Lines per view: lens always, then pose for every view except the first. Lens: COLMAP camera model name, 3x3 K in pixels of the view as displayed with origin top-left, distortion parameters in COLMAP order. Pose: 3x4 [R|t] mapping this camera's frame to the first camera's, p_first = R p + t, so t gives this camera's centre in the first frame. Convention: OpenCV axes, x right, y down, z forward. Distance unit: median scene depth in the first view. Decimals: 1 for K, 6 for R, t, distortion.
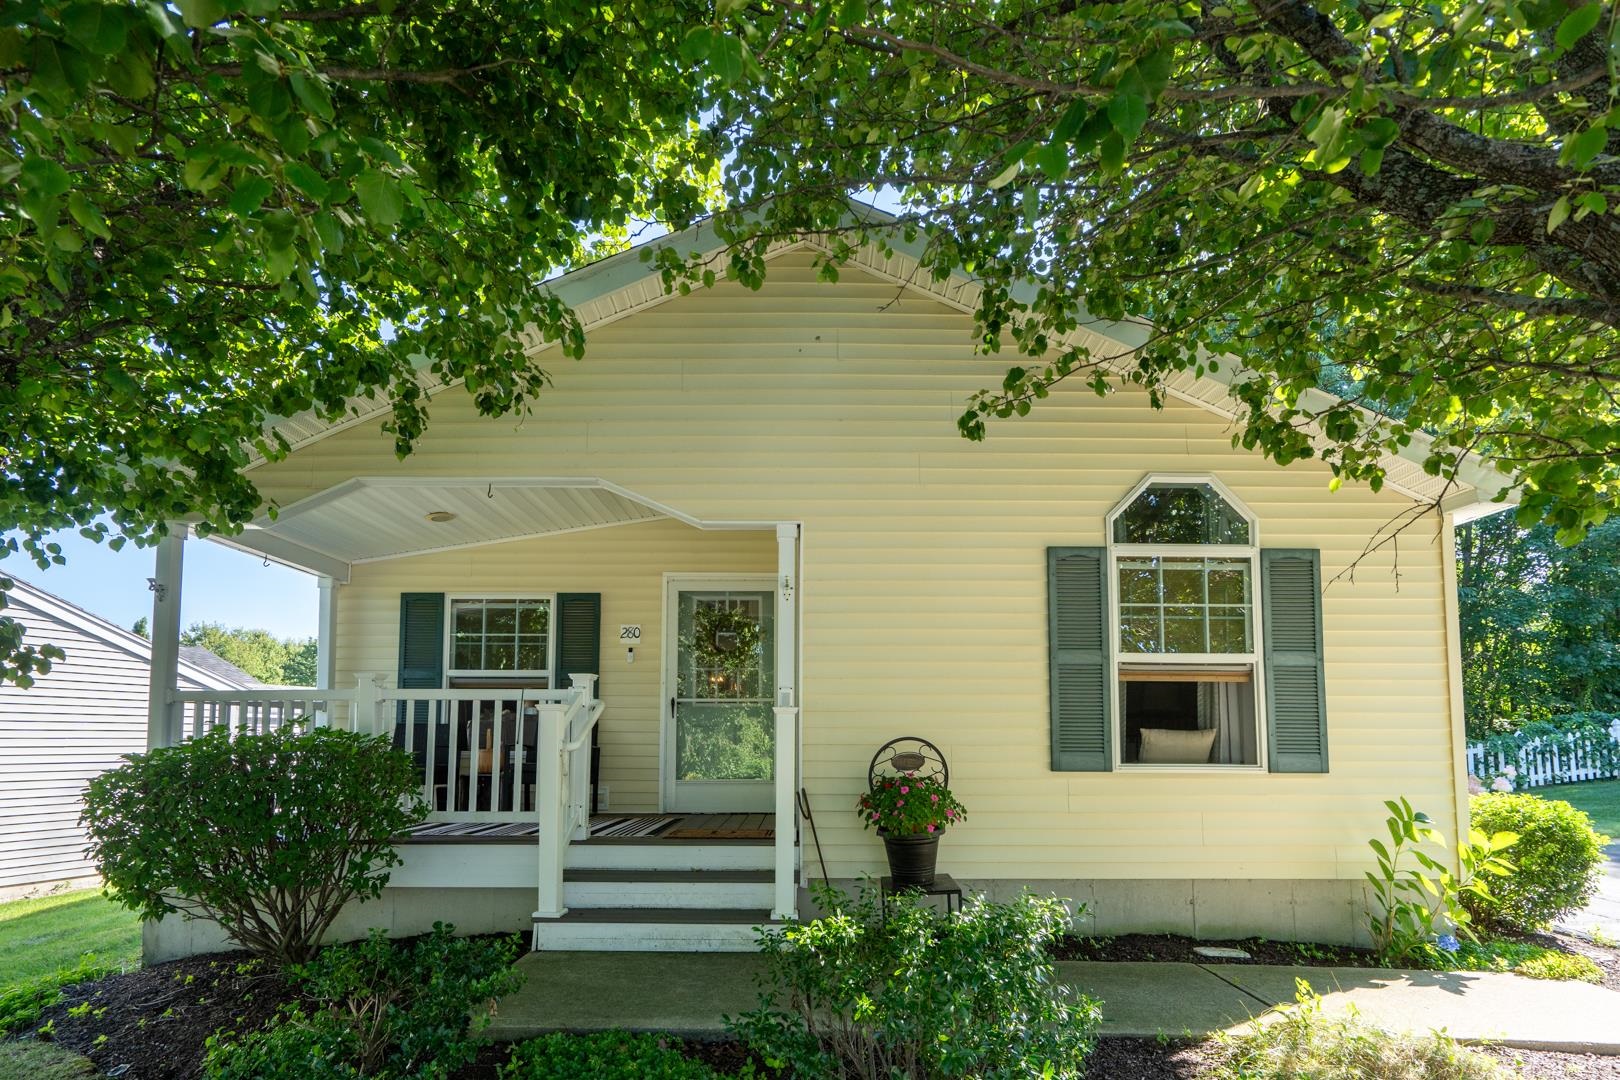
lens RADIAL K [[741.2, 0, 817.8], [0, 741.2, 538.2], [0, 0, 1]] dist [-0.000006, -0.000170]
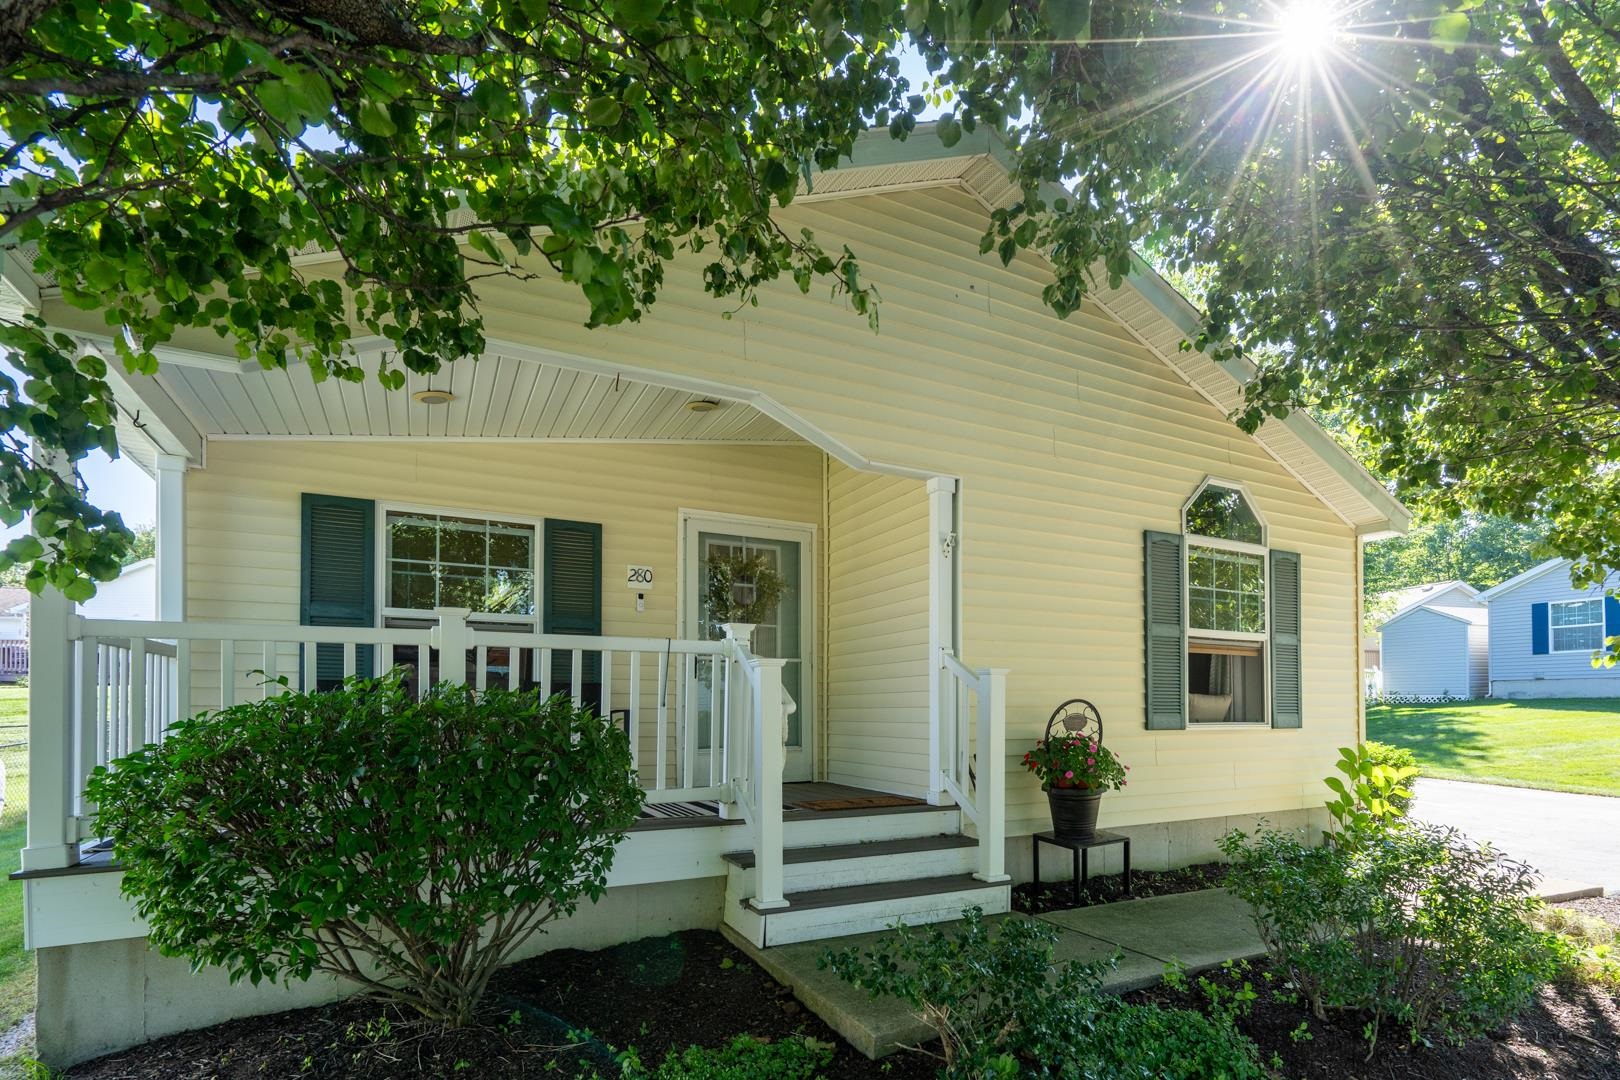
lens RADIAL K [[741.2, 0, 809.3], [0, 741.2, 545.9], [0, 0, 1]] dist [-0.000006, -0.000170]
pose [[0.896925, 0.094337, 0.432003, -0.617088], [-0.120994, 0.992051, 0.034572, 0.058156], [-0.425307, -0.083278, 0.901209, 0.216318]]
